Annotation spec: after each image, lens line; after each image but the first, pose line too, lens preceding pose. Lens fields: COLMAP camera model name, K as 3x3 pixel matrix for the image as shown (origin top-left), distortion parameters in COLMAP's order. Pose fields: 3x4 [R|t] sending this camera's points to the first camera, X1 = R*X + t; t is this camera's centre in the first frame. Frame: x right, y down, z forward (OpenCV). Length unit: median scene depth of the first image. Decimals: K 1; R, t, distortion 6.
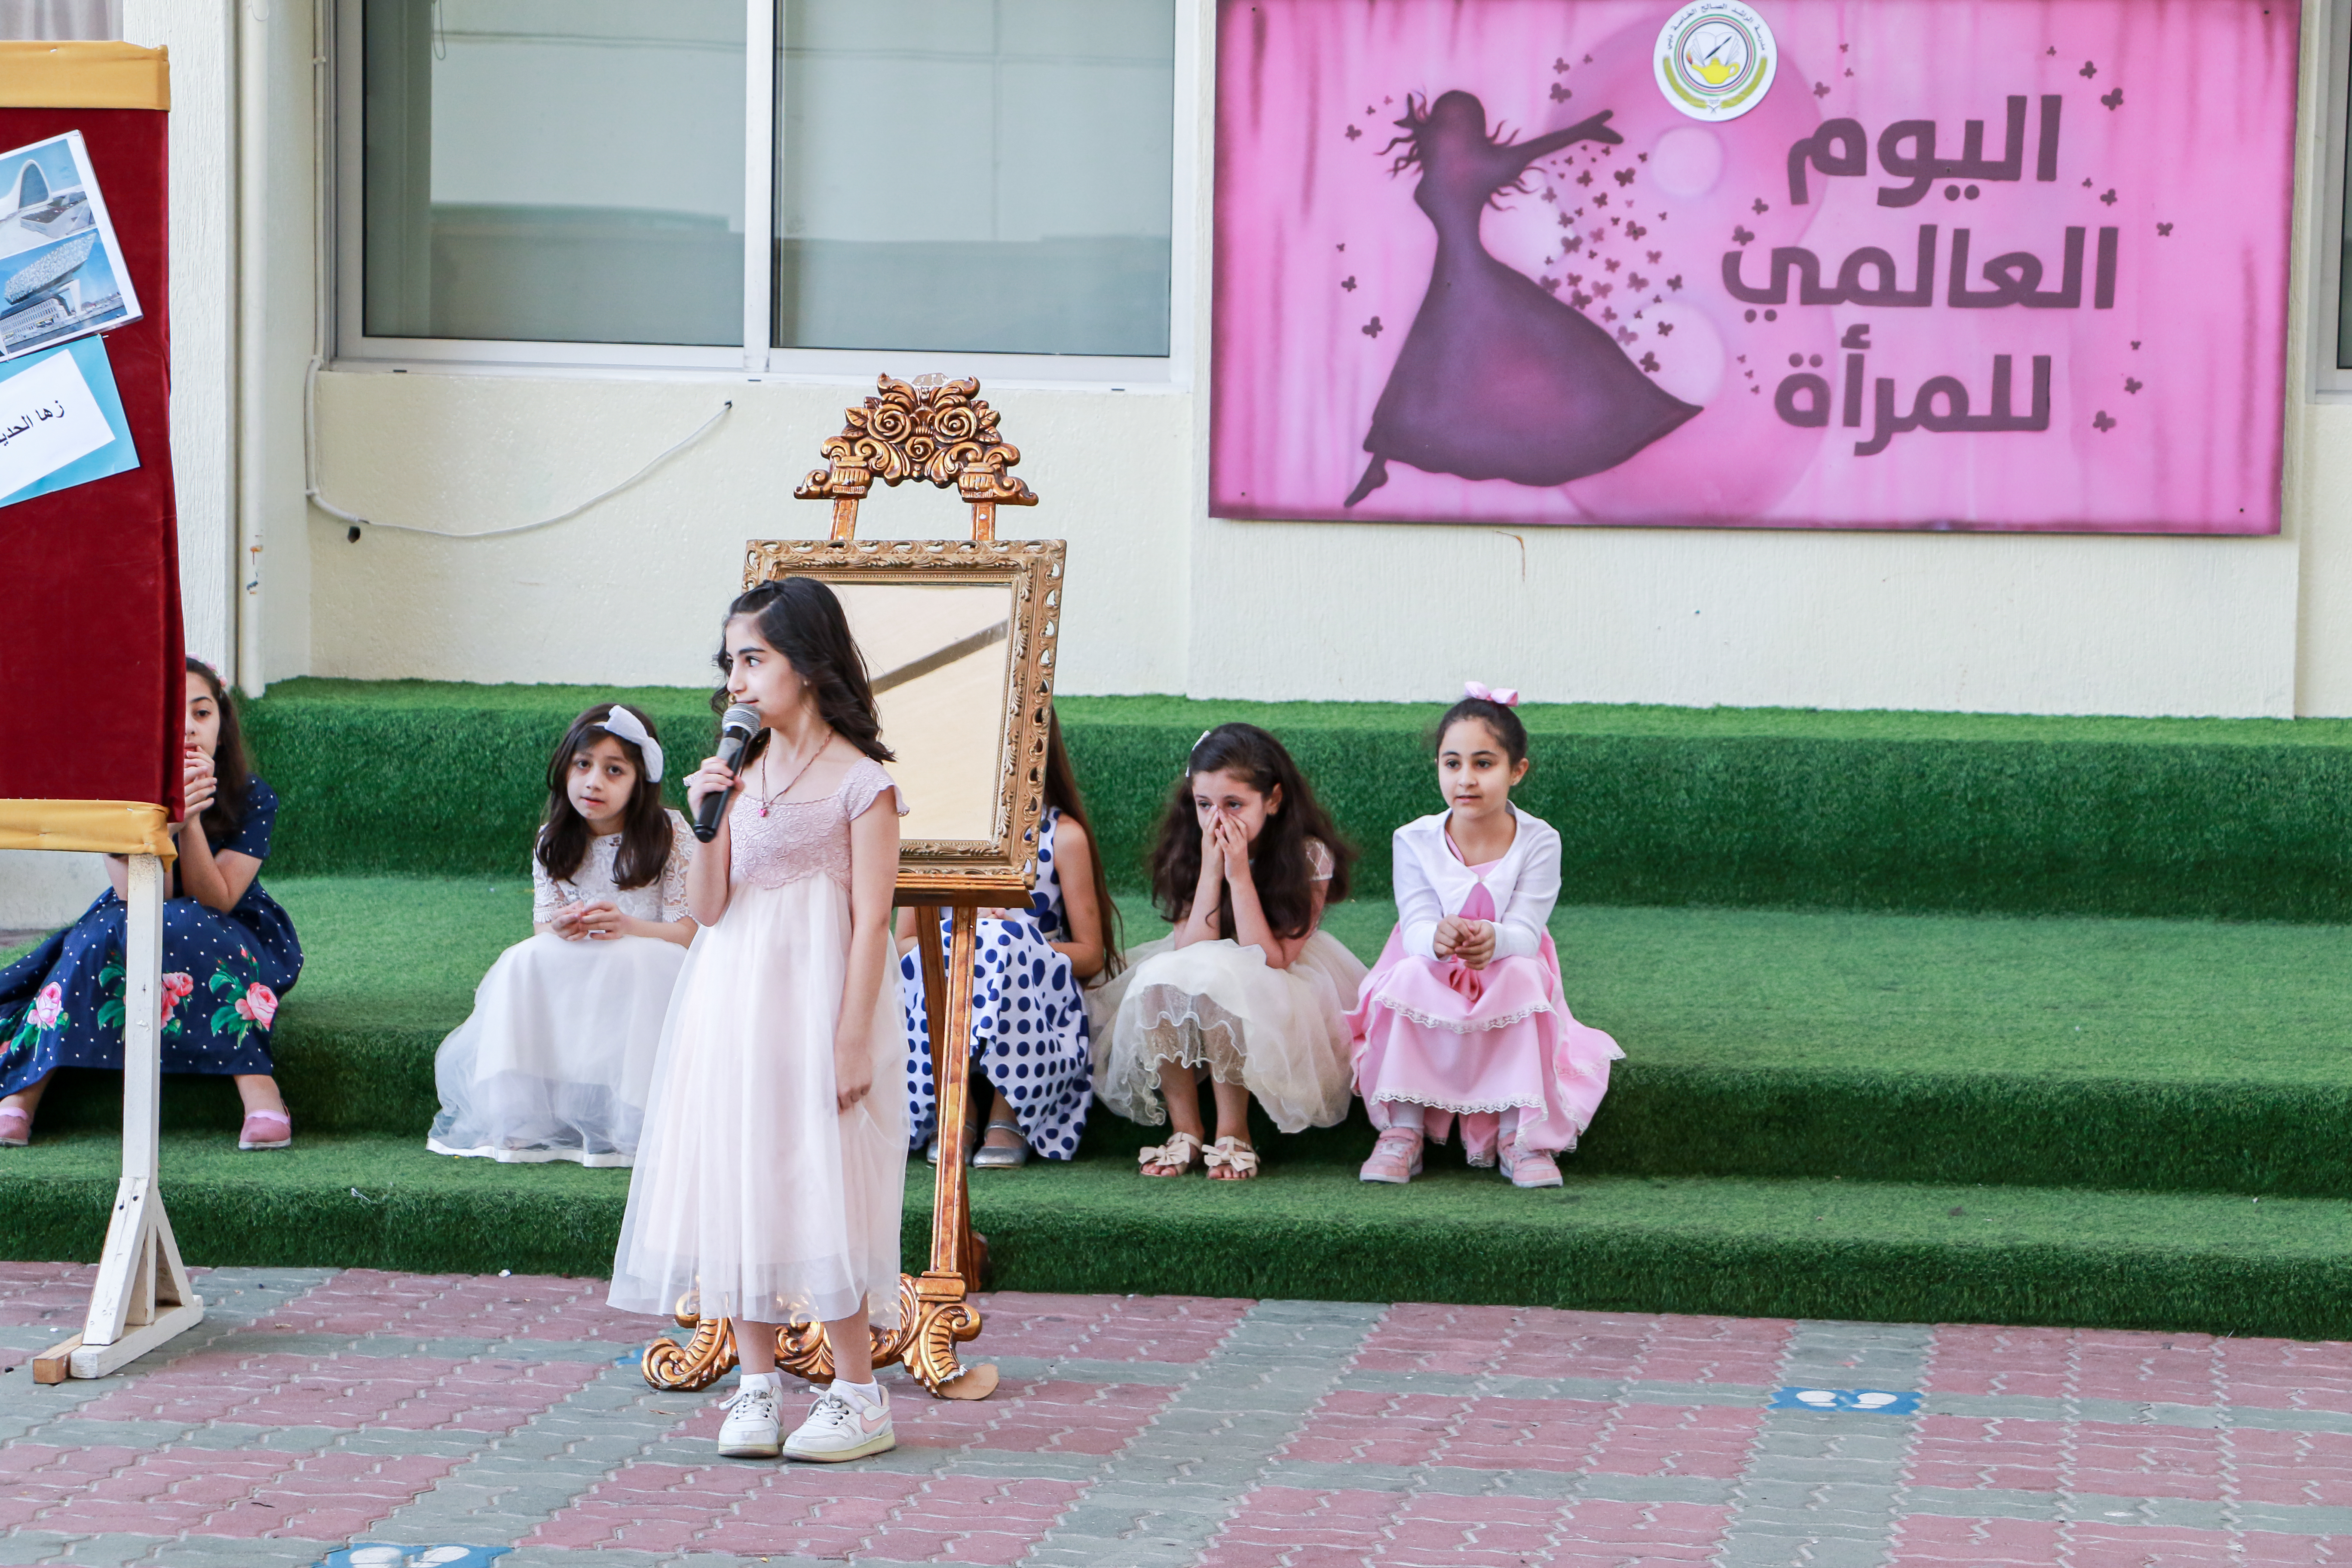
lens RADIAL K [[5882.3, 0, 1250.3], [0, 5882.3, 810.9], [0, 0, 1]] dist [0.421064, 0.000000]
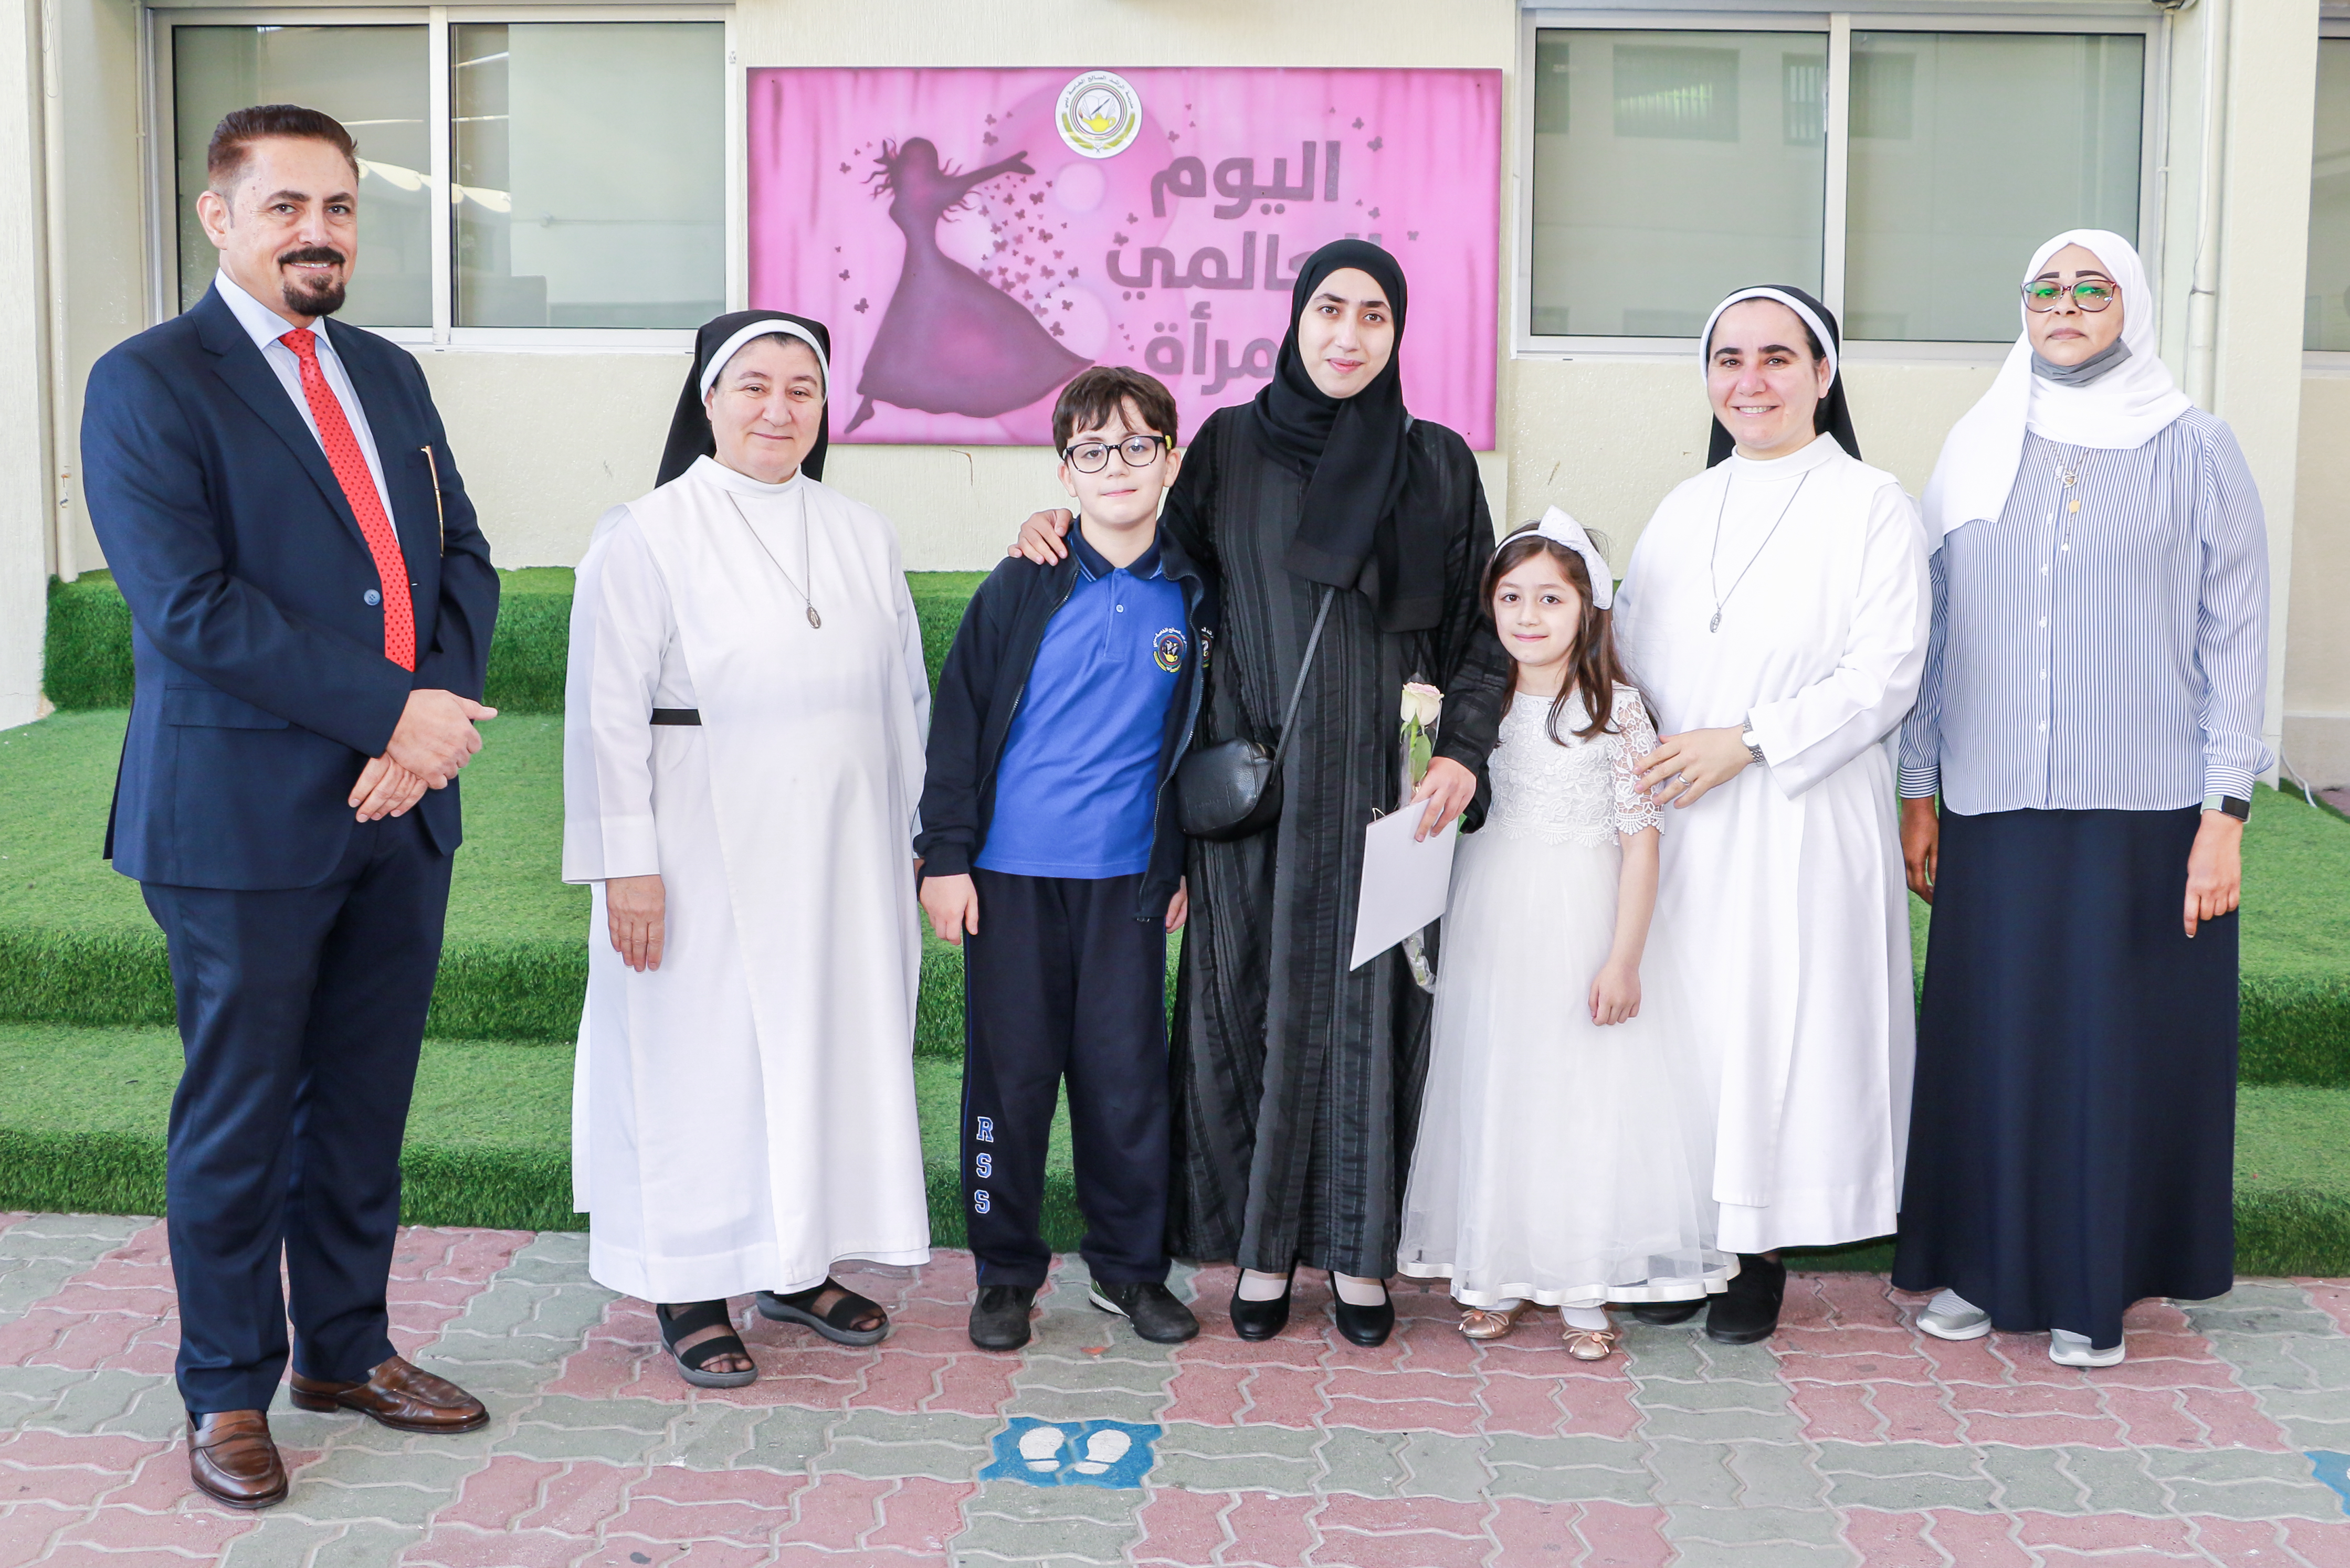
lens RADIAL K [[2554.1, 0, 1159.6], [0, 2554.1, 718.5], [0, 0, 1]] dist [-0.073810, 0.000000]
pose [[0.998487, -0.014207, 0.053115, 0.058589], [0.010889, 0.998002, 0.062236, -0.020871], [-0.053893, -0.061563, 0.996647, 0.387819]]
